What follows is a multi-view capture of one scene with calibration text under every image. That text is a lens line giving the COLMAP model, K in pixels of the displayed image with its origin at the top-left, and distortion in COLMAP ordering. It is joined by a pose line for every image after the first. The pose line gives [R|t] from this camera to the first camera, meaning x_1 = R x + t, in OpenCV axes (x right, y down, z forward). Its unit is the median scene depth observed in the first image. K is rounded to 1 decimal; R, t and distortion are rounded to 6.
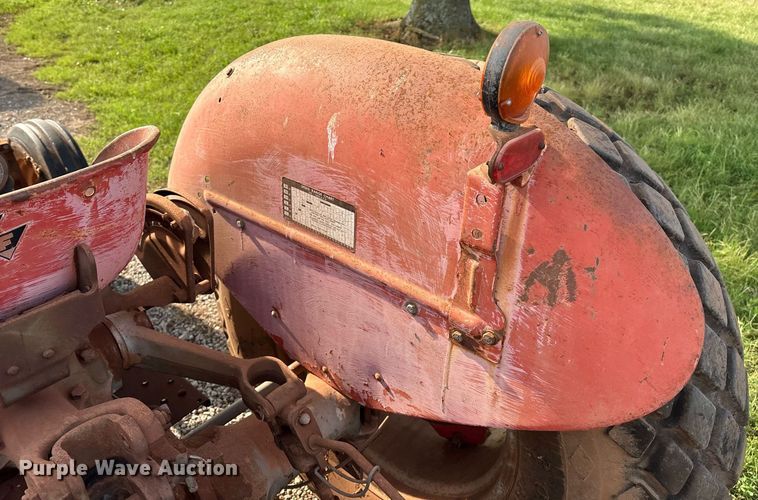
lens RADIAL K [[612.0, 0, 379.0], [0, 612.0, 250.0], [0, 0, 1]] dist [0.008536, 0.009884]
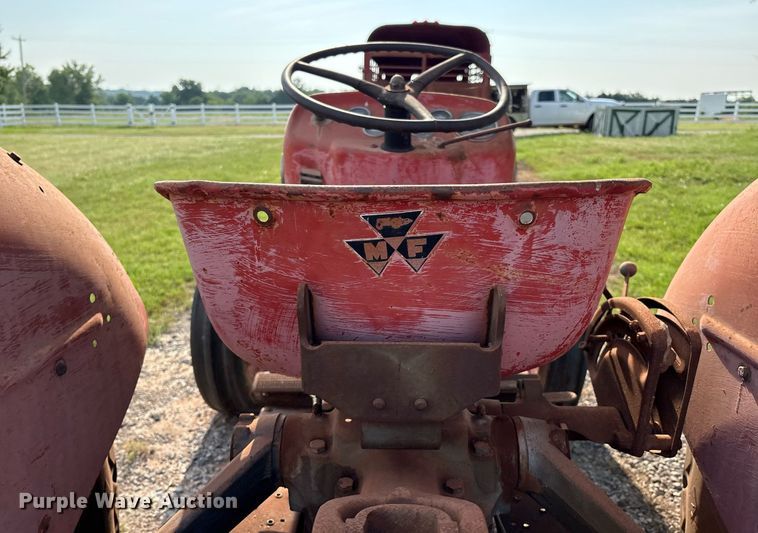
lens RADIAL K [[566.7, 0, 379.0], [0, 566.7, 266.5], [0, 0, 1]] dist [0.060567, -0.071980]
pose [[0.639394, 0.163004, -0.751402, -0.028742], [-0.372113, 0.920798, -0.116892, 0.077614], [0.672835, 0.354346, 0.649409, 0.292205]]
